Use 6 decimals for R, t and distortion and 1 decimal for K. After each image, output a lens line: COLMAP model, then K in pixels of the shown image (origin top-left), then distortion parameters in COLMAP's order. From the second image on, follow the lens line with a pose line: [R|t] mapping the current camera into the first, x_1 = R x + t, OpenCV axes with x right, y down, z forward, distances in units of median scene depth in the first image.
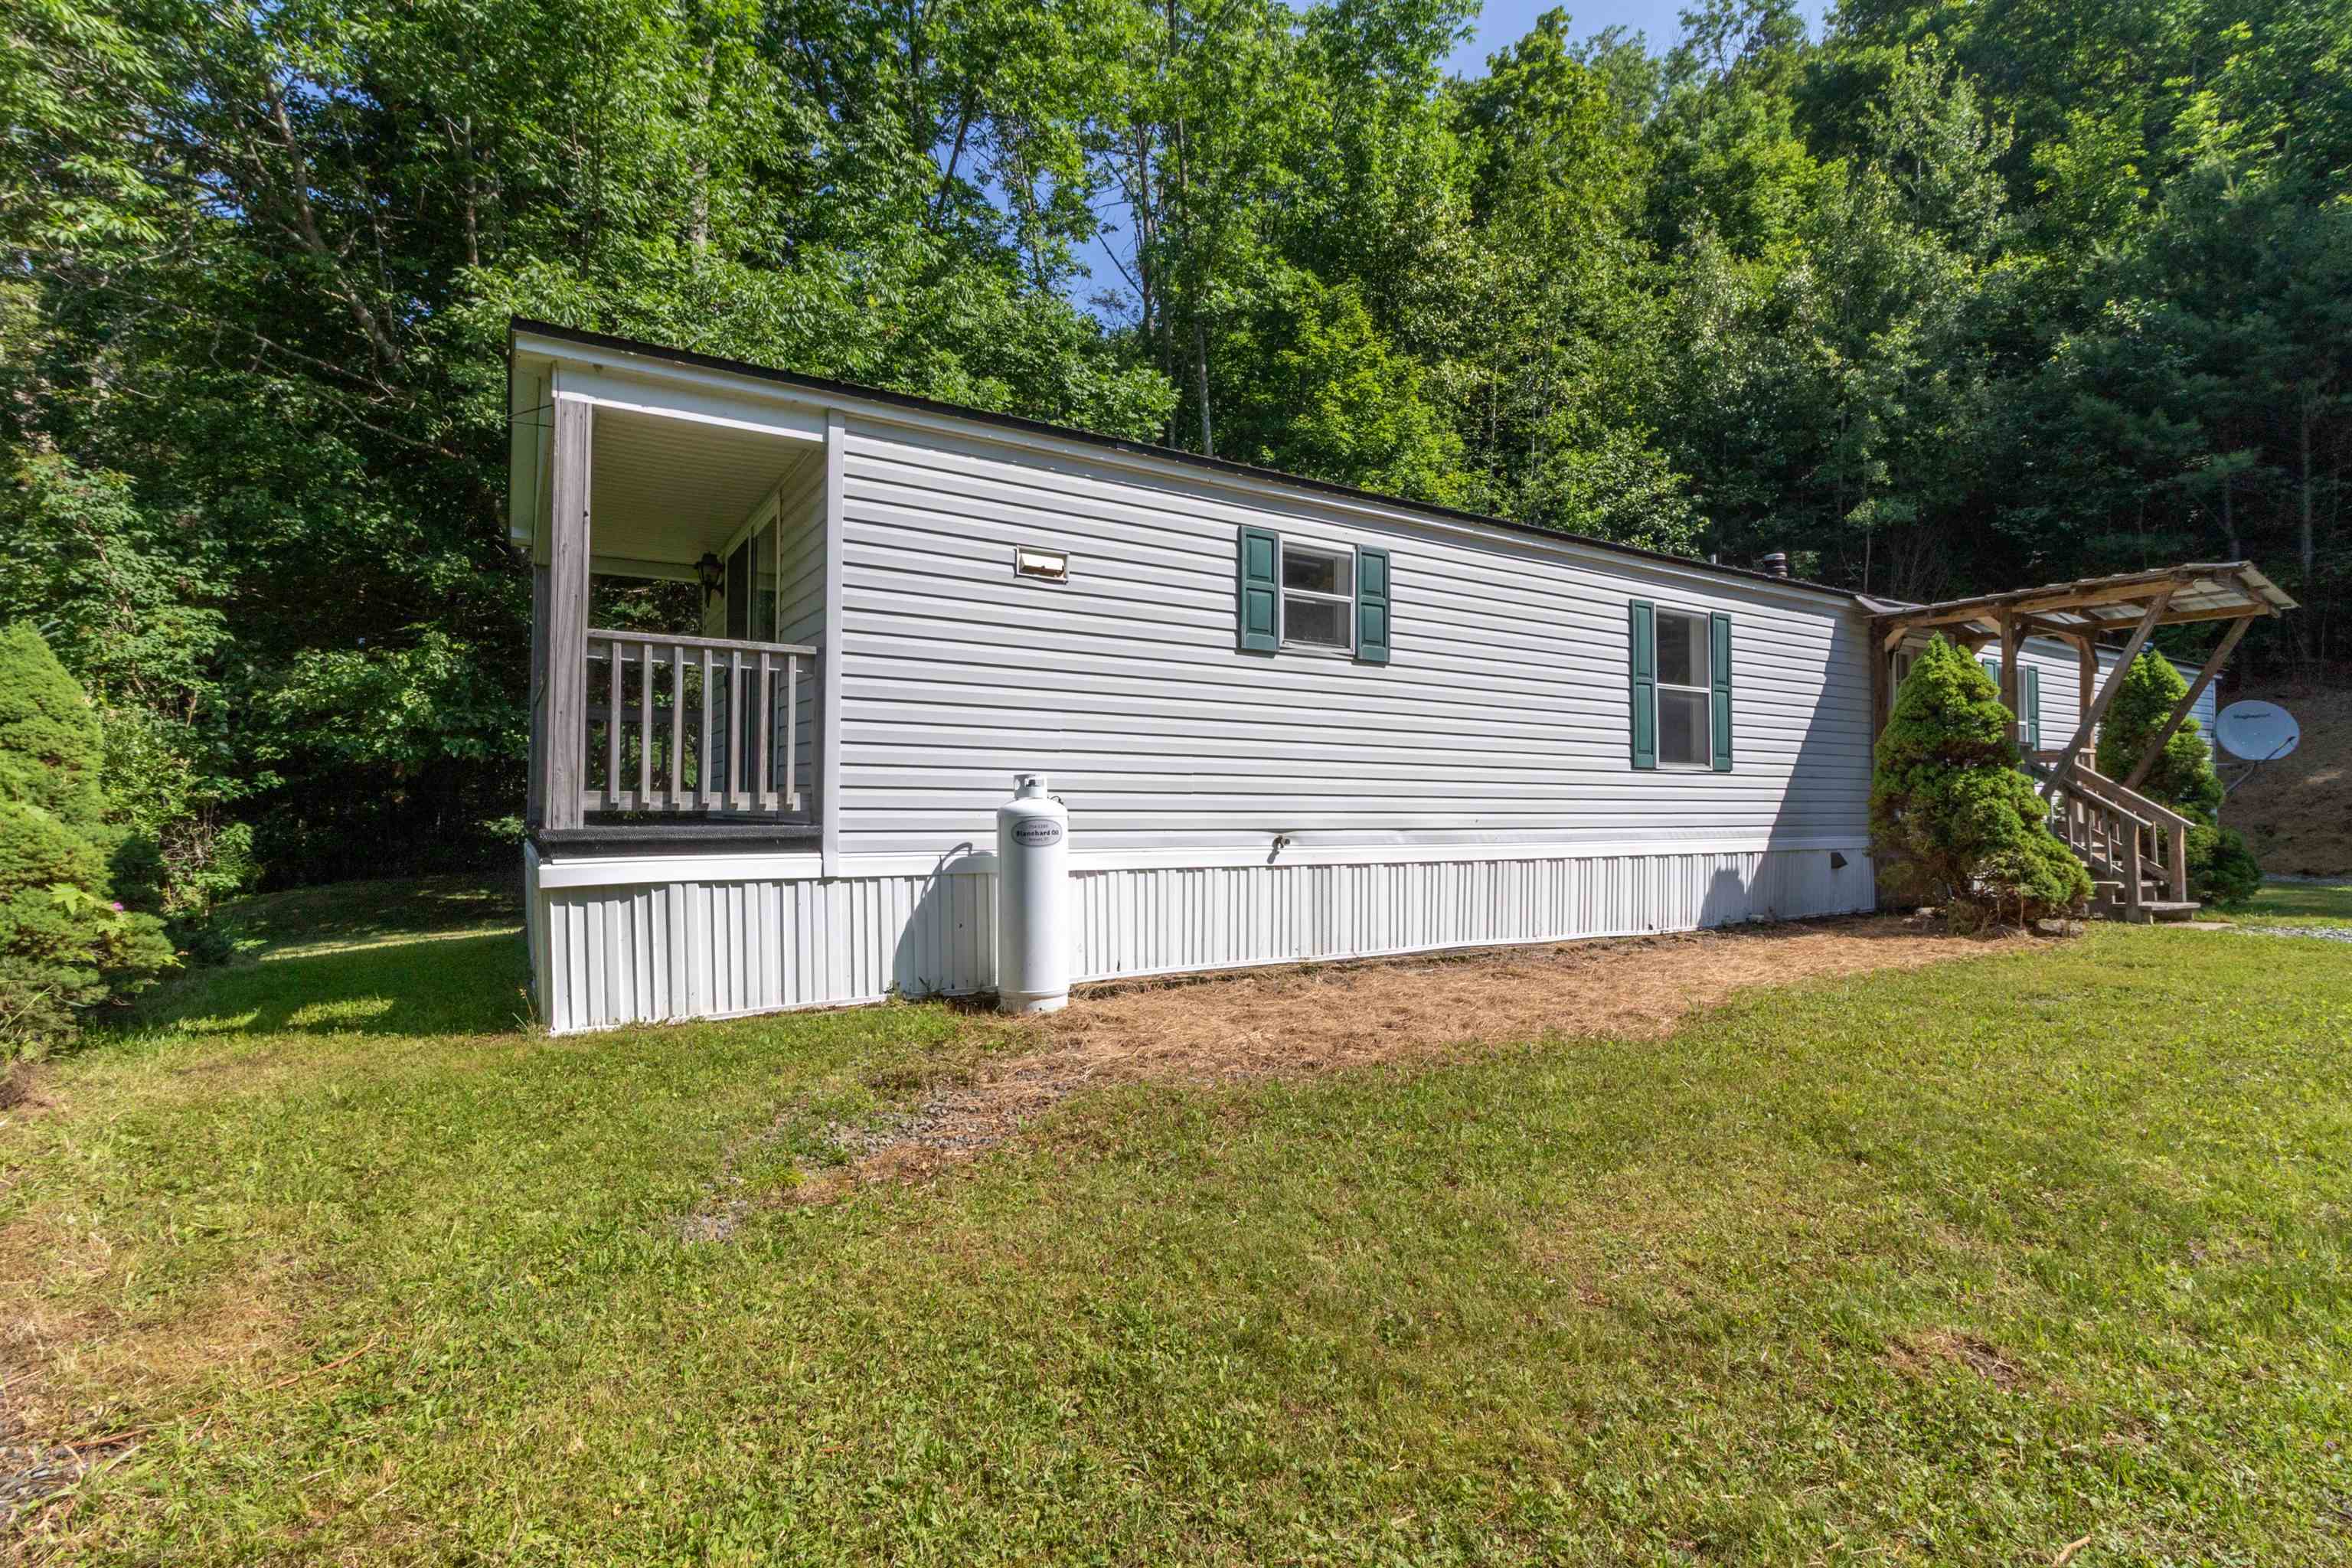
lens RADIAL K [[1108.2, 0, 1180.3], [0, 1108.2, 774.7], [0, 0, 1]] dist [0.000667, -0.000152]
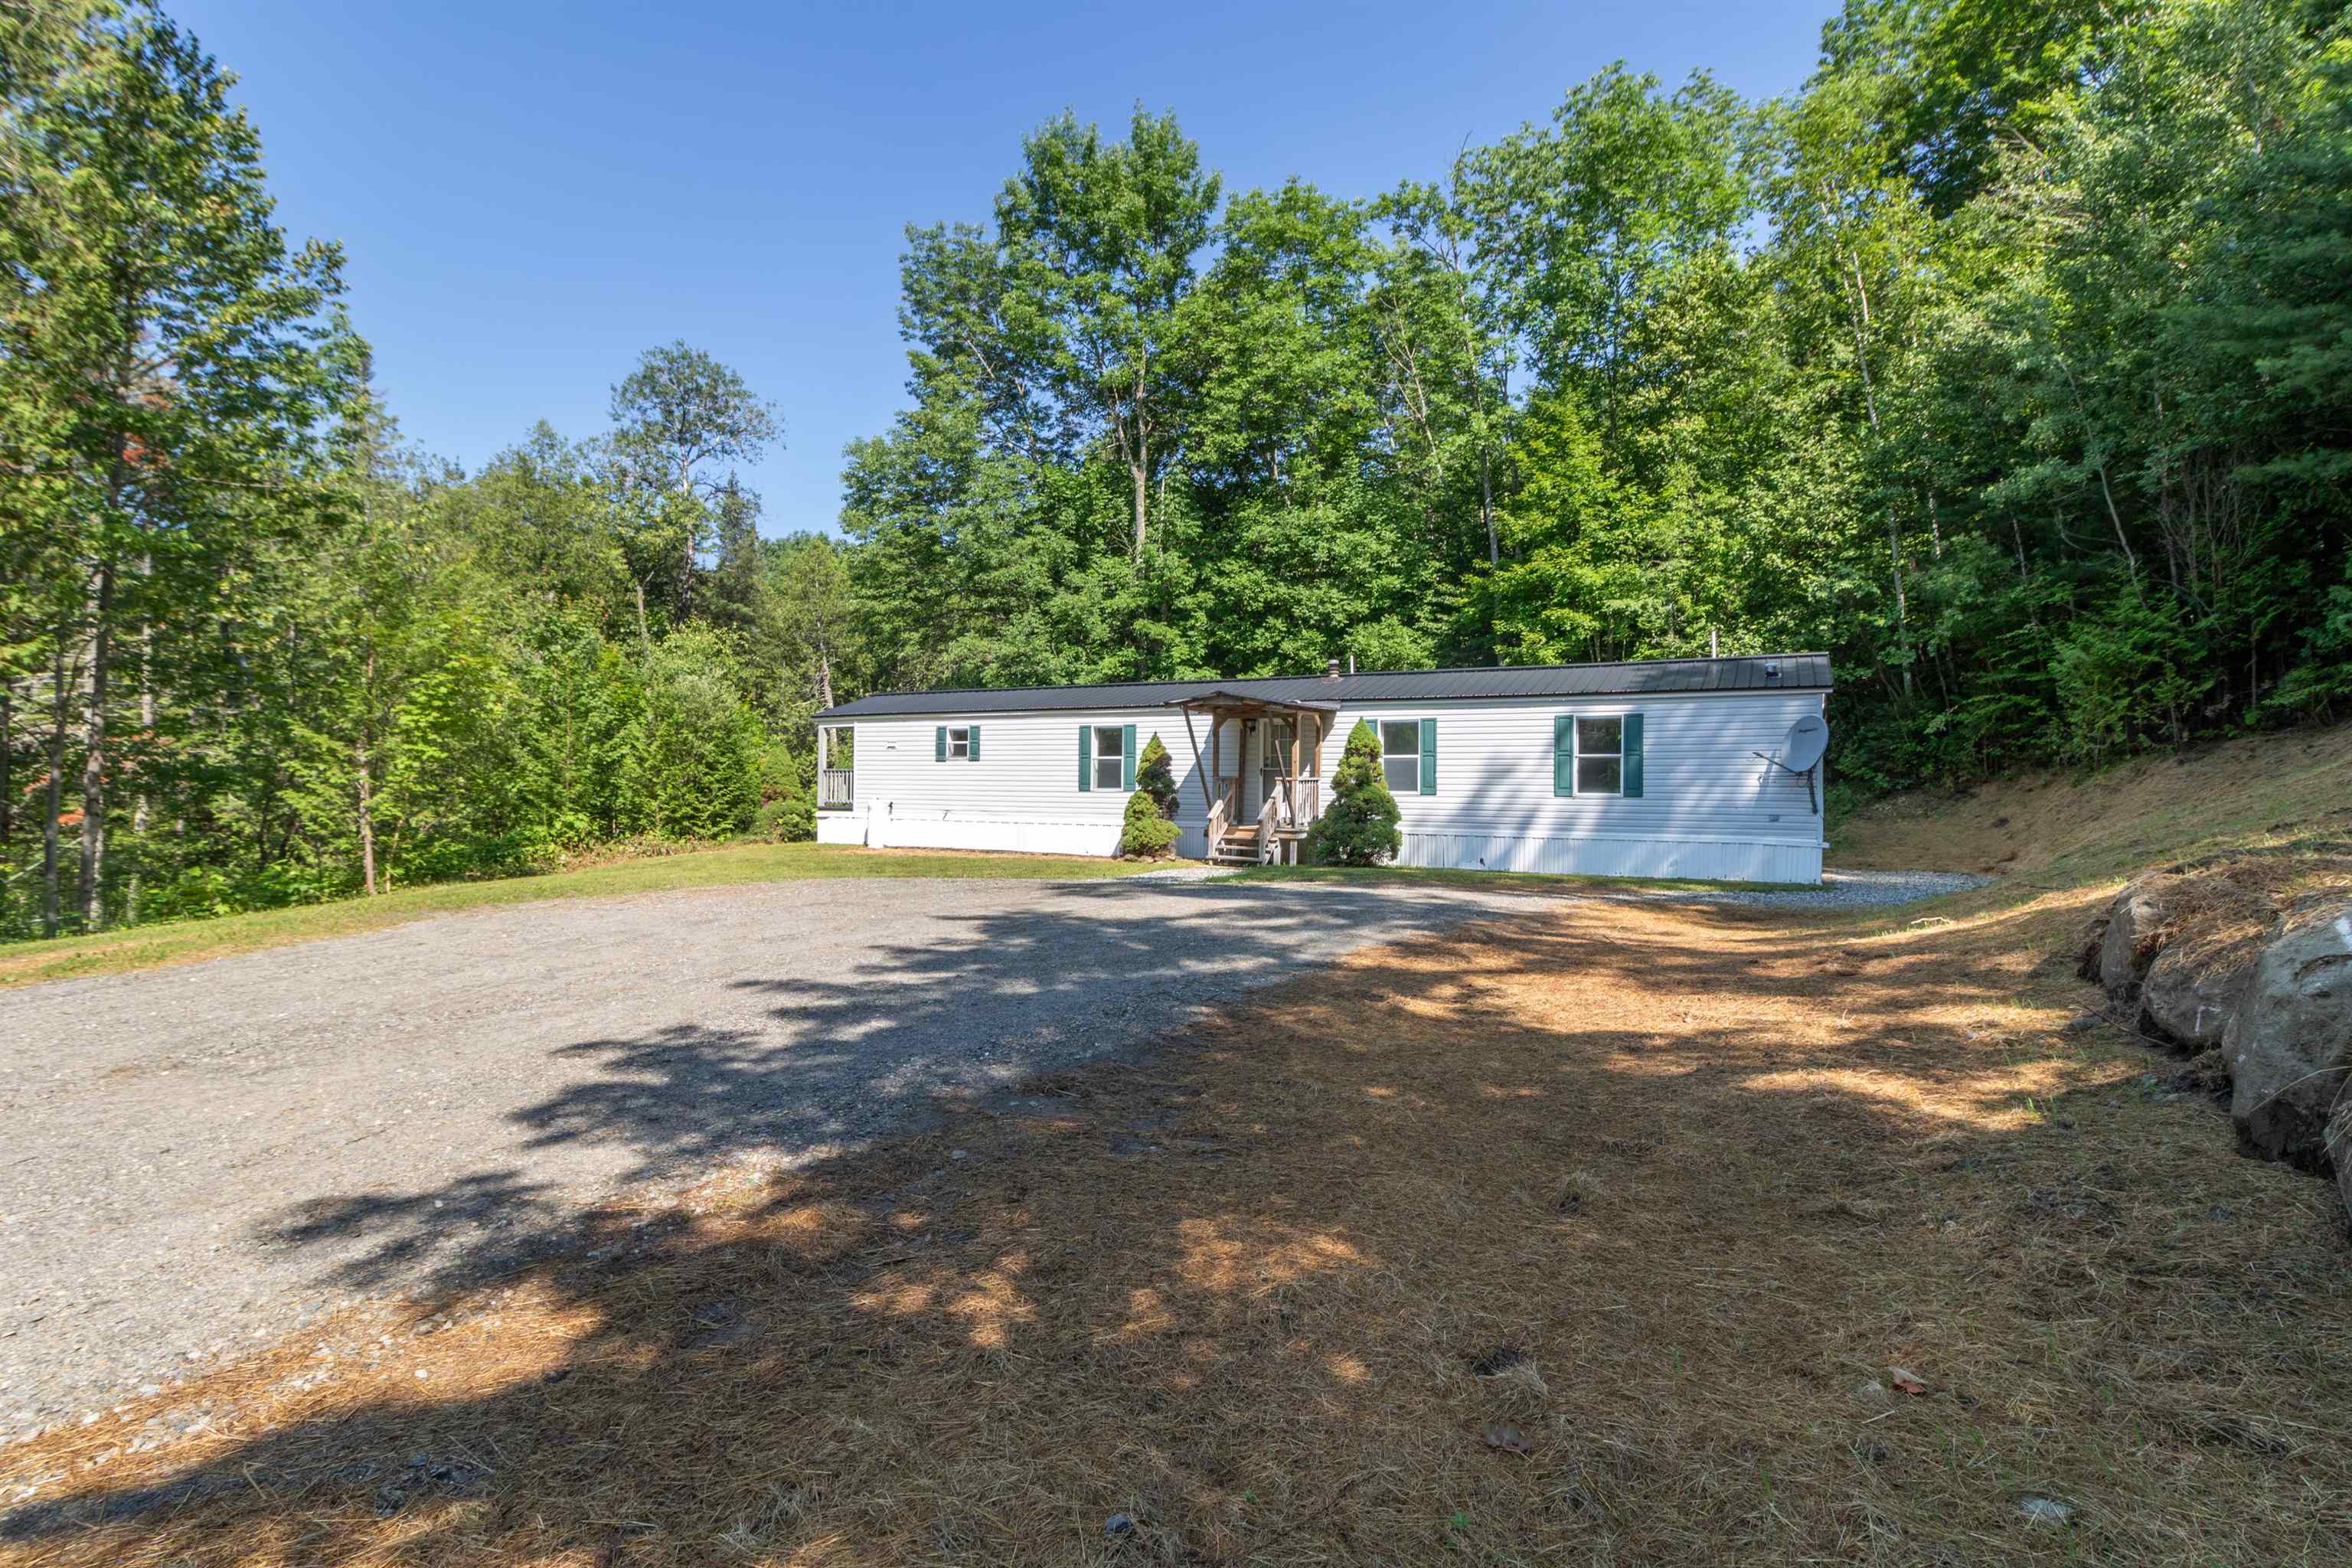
lens RADIAL K [[1108.2, 0, 1162.6], [0, 1108.2, 781.9], [0, 0, 1]] dist [0.000667, -0.000152]
pose [[0.482756, -0.002089, -0.875752, 3.315132], [0.020994, 0.999737, 0.009189, -0.054613], [0.875503, -0.022822, 0.482674, -0.106160]]
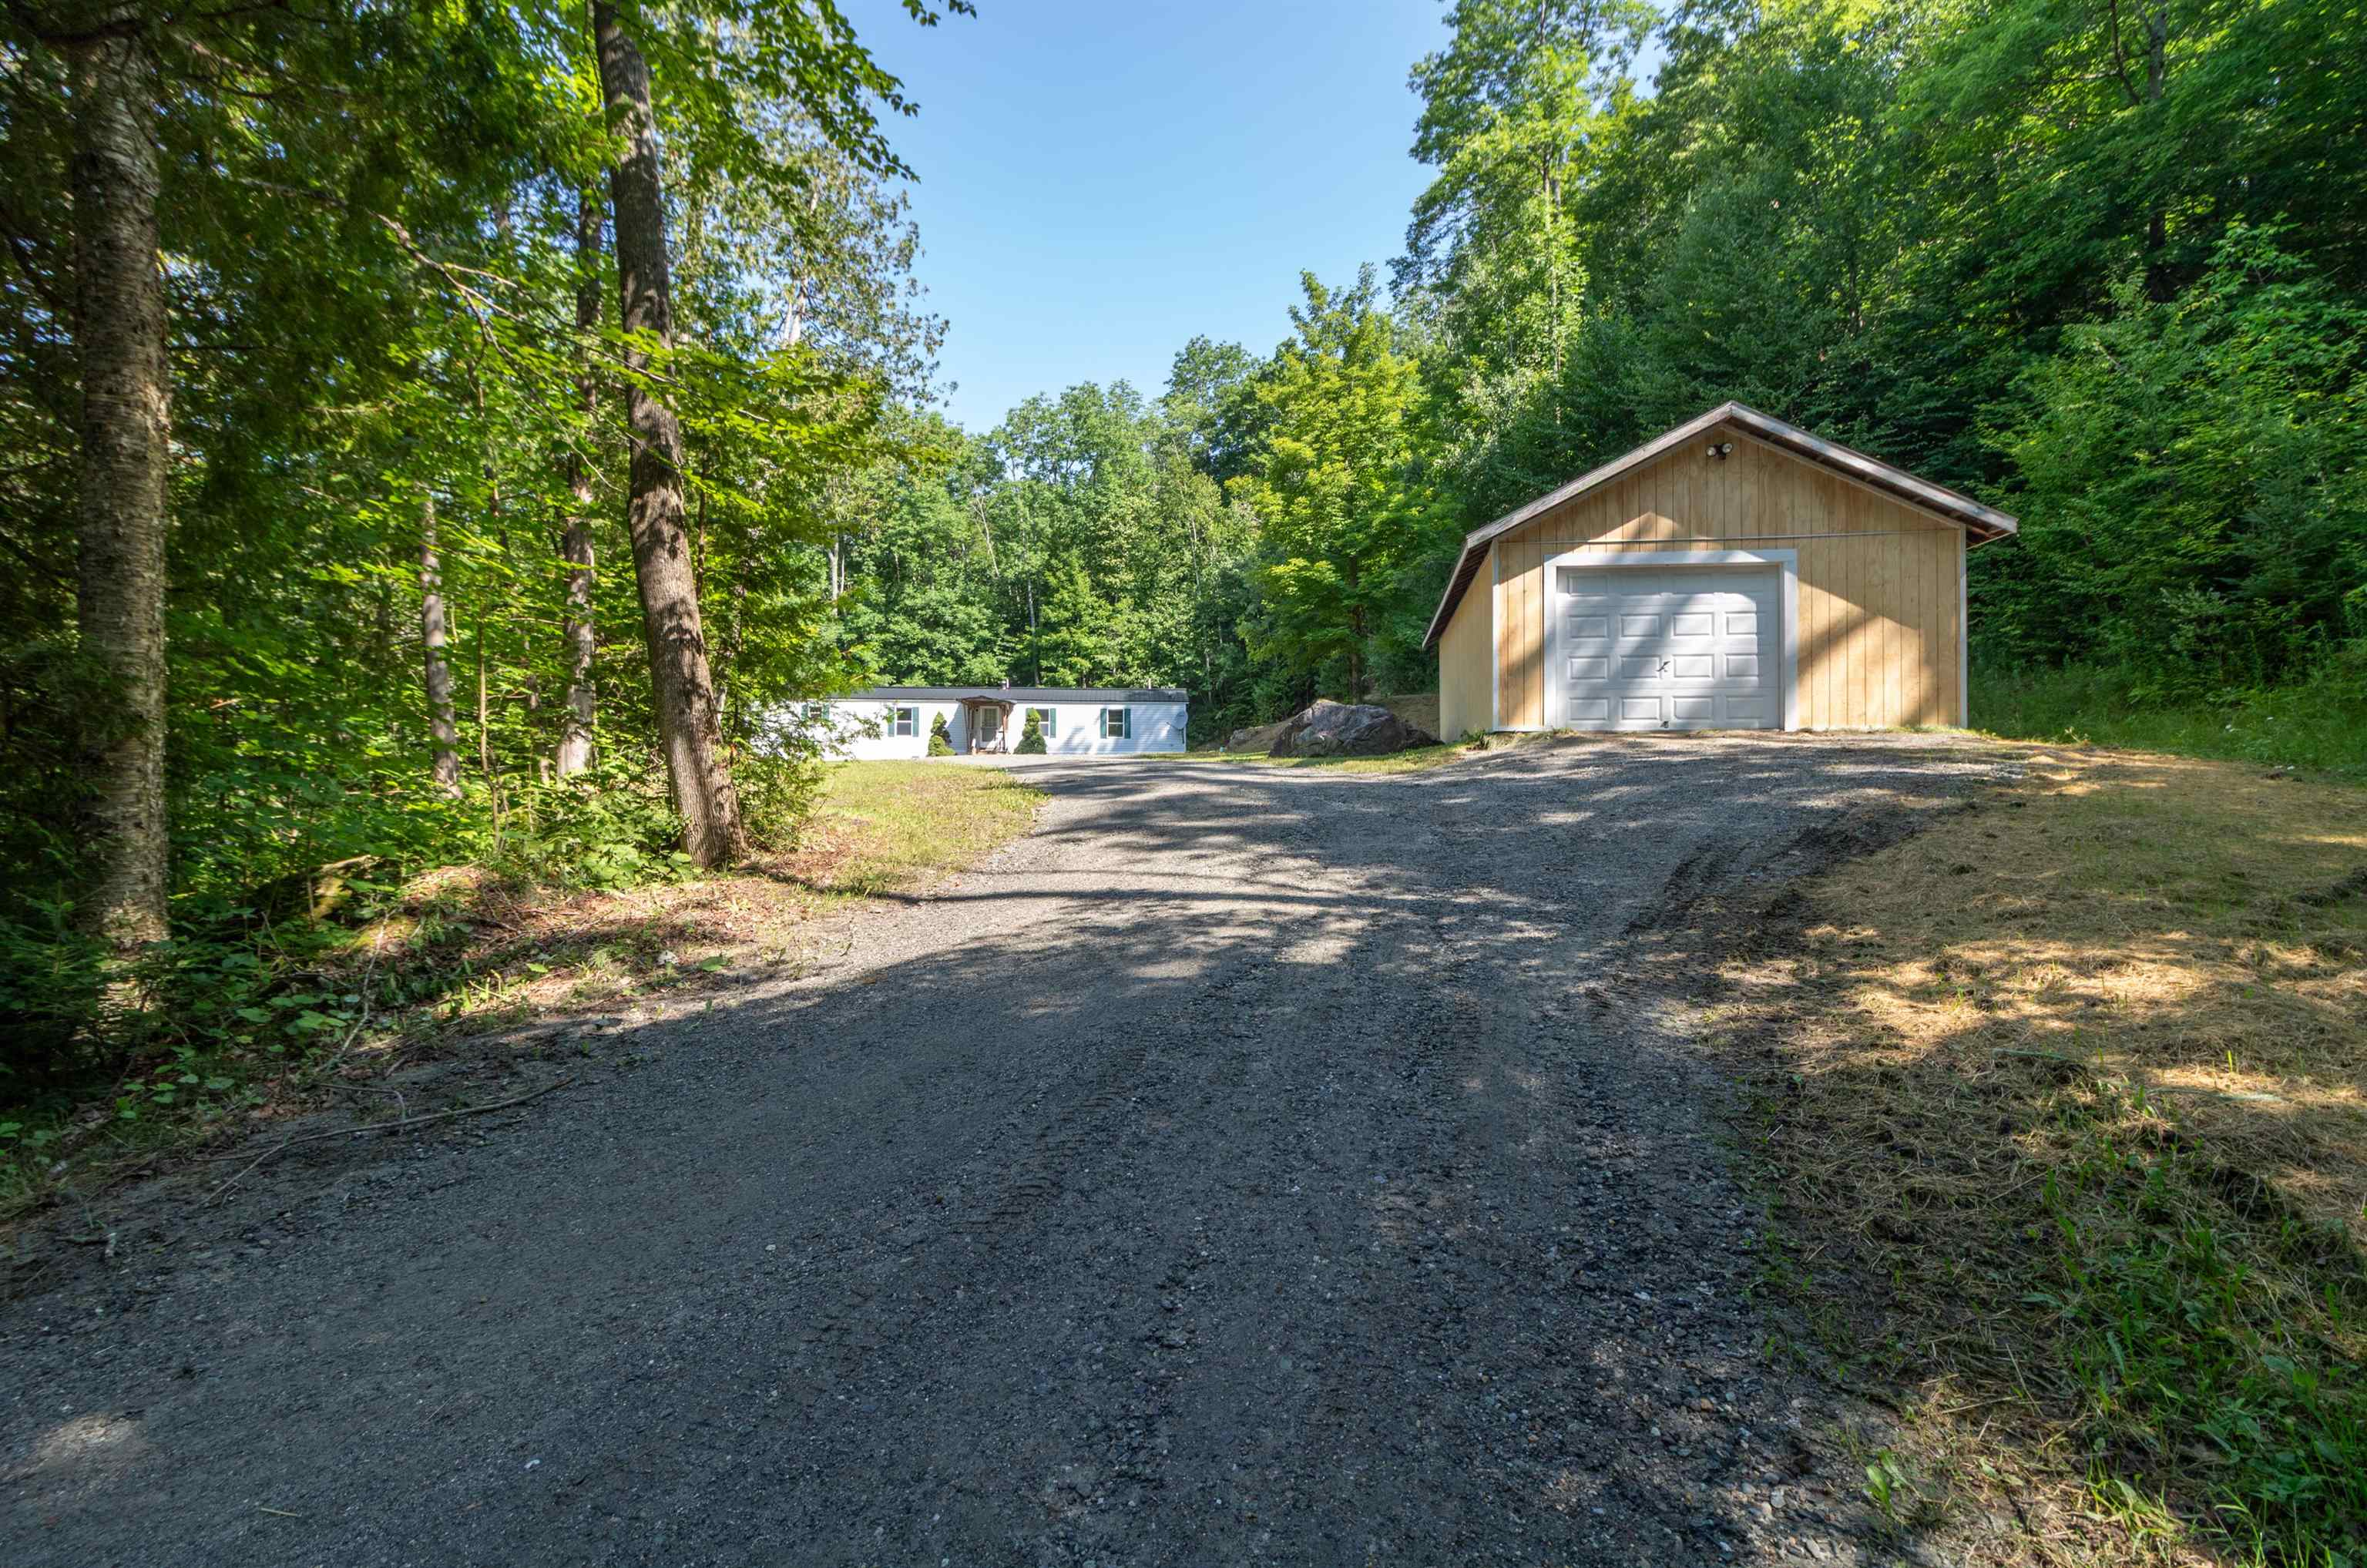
lens RADIAL K [[1115.3, 0, 1171.0], [0, 1115.3, 760.2], [0, 0, 1]] dist [0.000667, -0.000152]
pose [[0.869612, -0.003081, -0.493726, 5.278354], [0.011678, 0.999829, 0.014328, 0.059889], [0.493597, -0.018226, 0.869500, -3.811344]]
